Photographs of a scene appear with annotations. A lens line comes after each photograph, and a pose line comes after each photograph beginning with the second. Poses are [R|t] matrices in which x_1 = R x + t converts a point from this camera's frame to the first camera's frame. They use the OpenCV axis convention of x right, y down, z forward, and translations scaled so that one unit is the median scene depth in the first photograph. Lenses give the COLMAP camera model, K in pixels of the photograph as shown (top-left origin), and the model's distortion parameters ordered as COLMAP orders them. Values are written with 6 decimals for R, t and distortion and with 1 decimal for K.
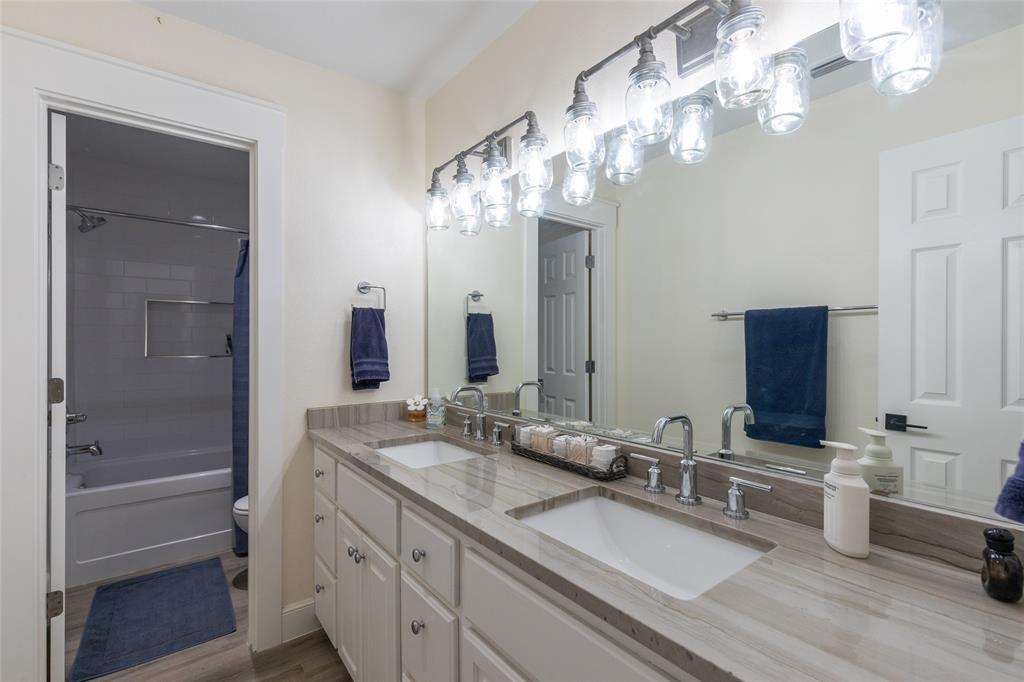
lens RADIAL K [[462.8, 0, 508.2], [0, 462.8, 350.3], [0, 0, 1]] dist [0.004705, 0.001006]
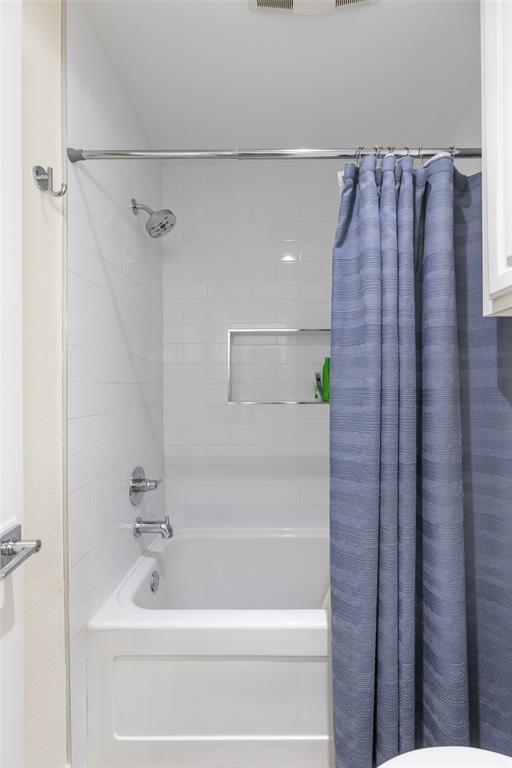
lens RADIAL K [[347.1, 0, 257.1], [0, 347.1, 387.5], [0, 0, 1]] dist [0.004705, 0.001006]
pose [[0.762579, -0.011205, -0.646798, -0.409800], [0.001262, 0.999874, -0.015834, -0.003906], [0.646894, 0.011259, 0.762497, 0.661248]]
